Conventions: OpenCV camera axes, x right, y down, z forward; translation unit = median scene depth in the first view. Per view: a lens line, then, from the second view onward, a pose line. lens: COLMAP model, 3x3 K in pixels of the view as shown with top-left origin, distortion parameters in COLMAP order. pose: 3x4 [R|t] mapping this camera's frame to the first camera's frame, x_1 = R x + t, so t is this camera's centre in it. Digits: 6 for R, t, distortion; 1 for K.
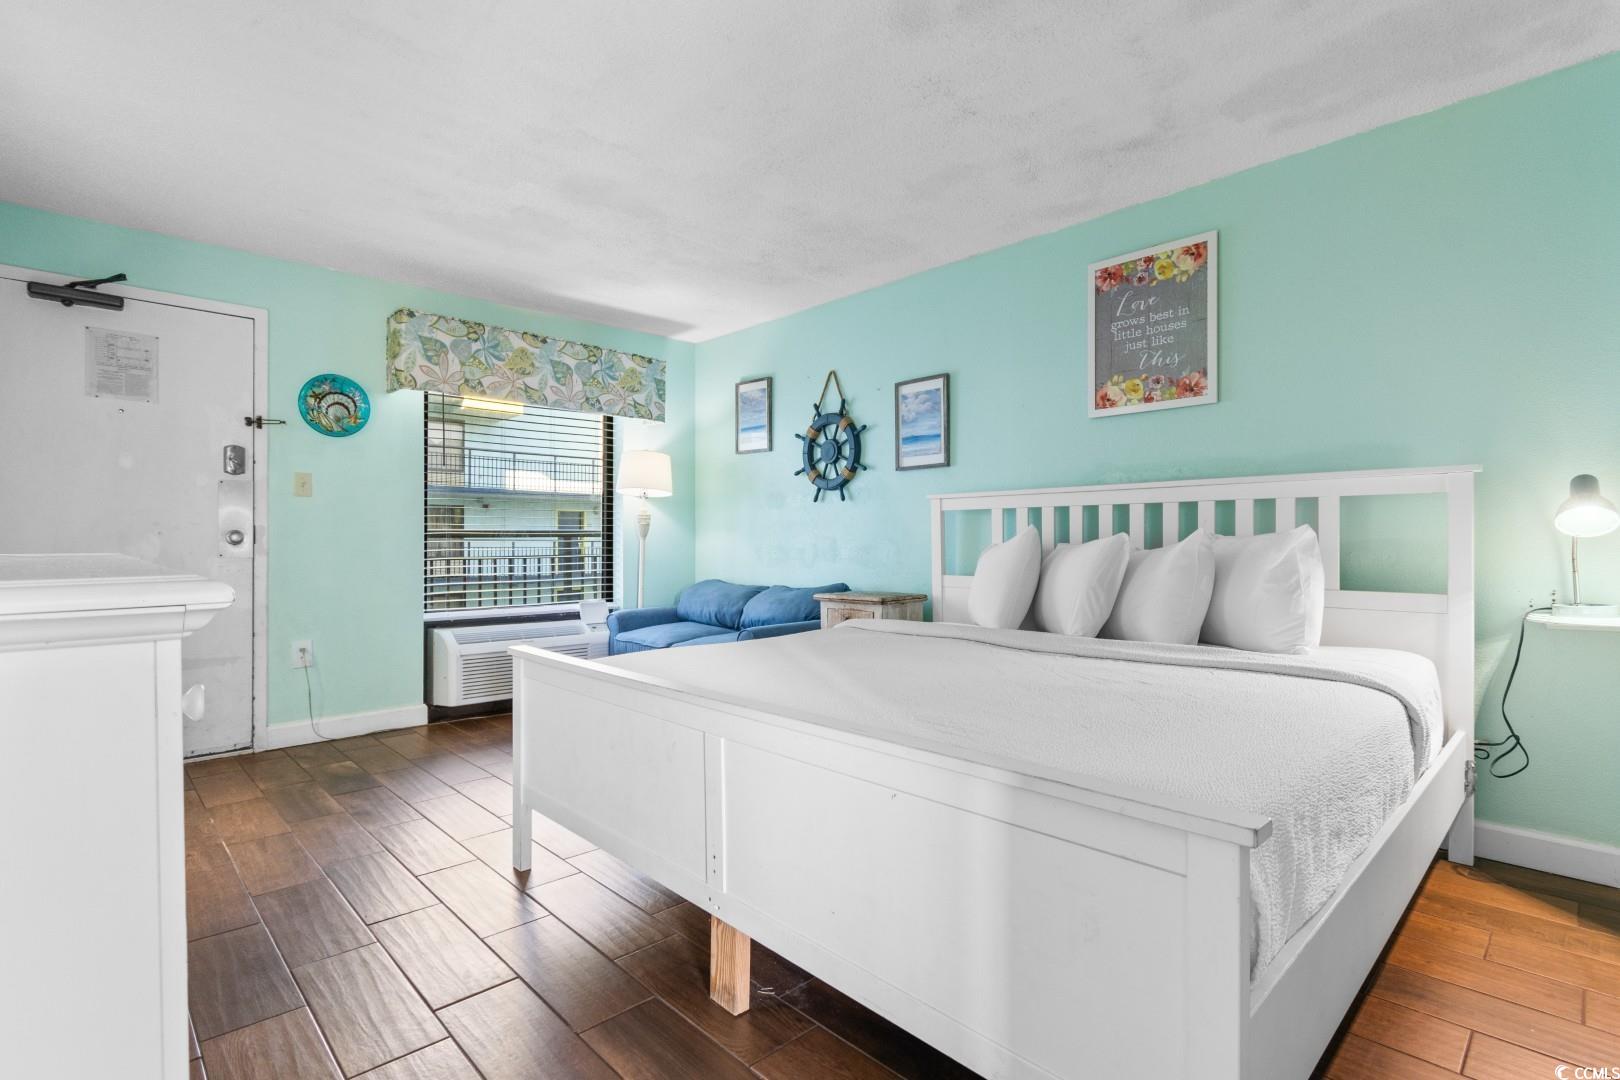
lens RADIAL K [[759.9, 0, 816.9], [0, 759.9, 546.6], [0, 0, 1]] dist [0.006724, -0.006880]
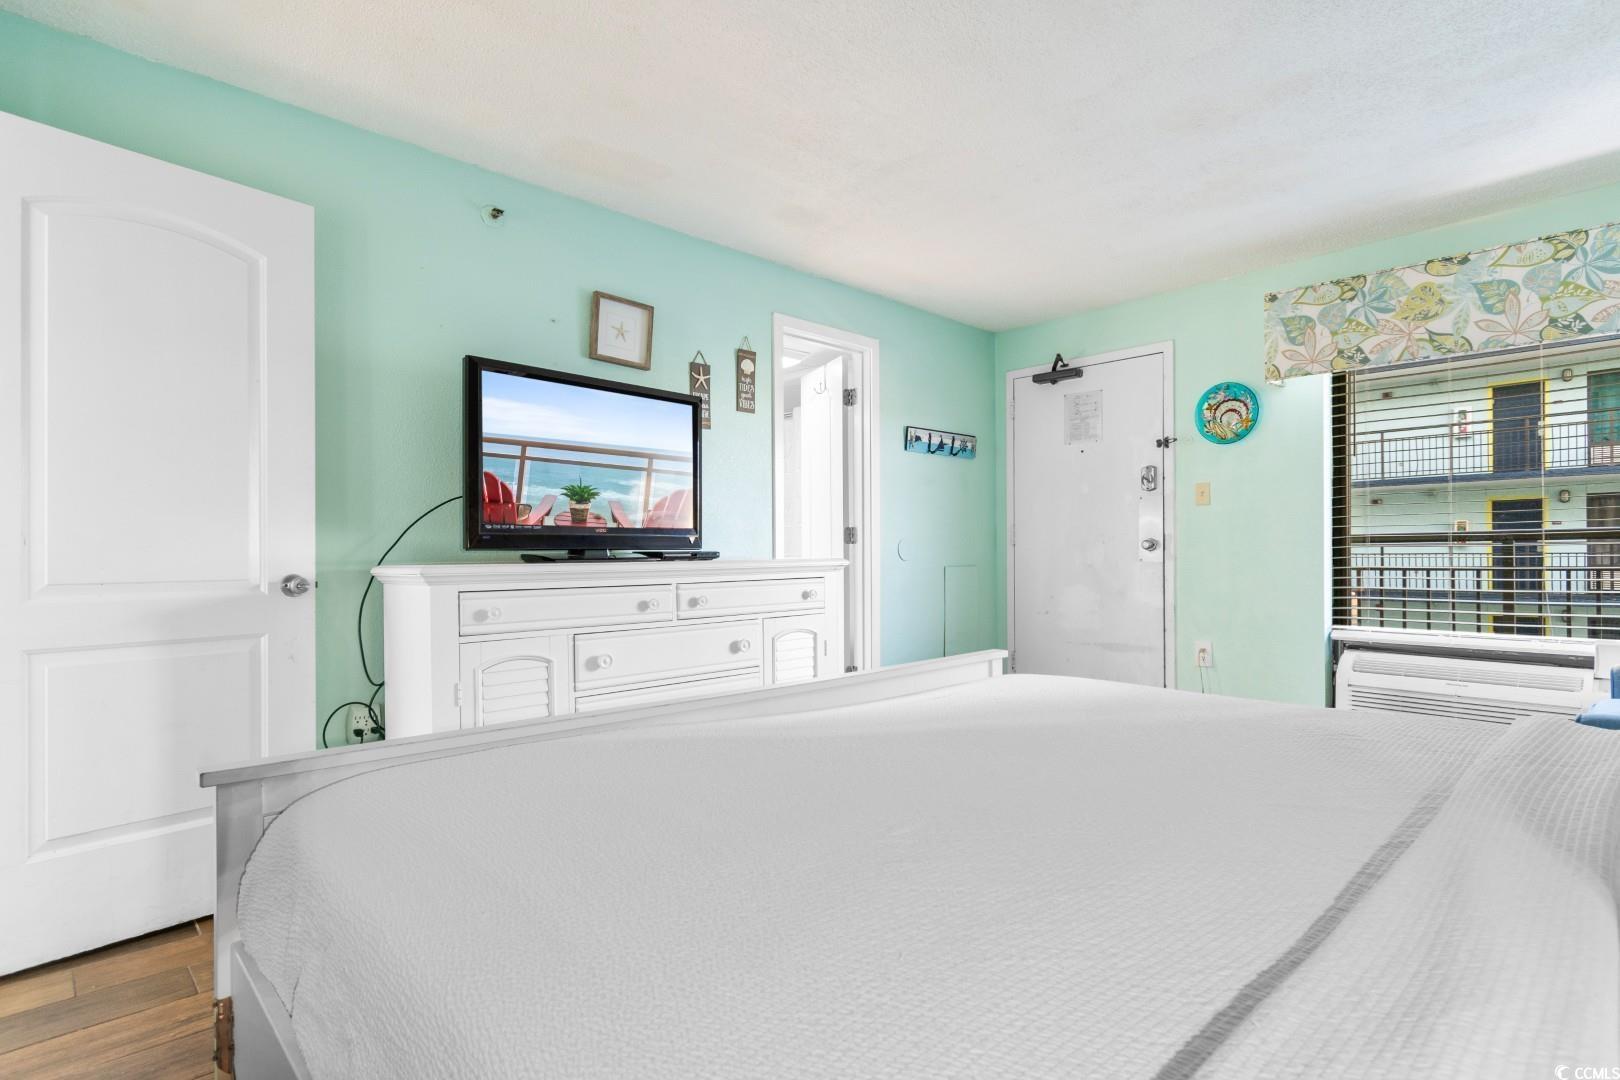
lens RADIAL K [[811.5, 0, 816.0], [0, 811.5, 556.5], [0, 0, 1]] dist [-0.006979, -0.000165]
pose [[-0.009973, 0.008081, -0.999918, 0.458650], [0.000643, 0.999967, 0.008075, -0.003861], [0.999950, -0.000562, -0.009978, 0.474573]]
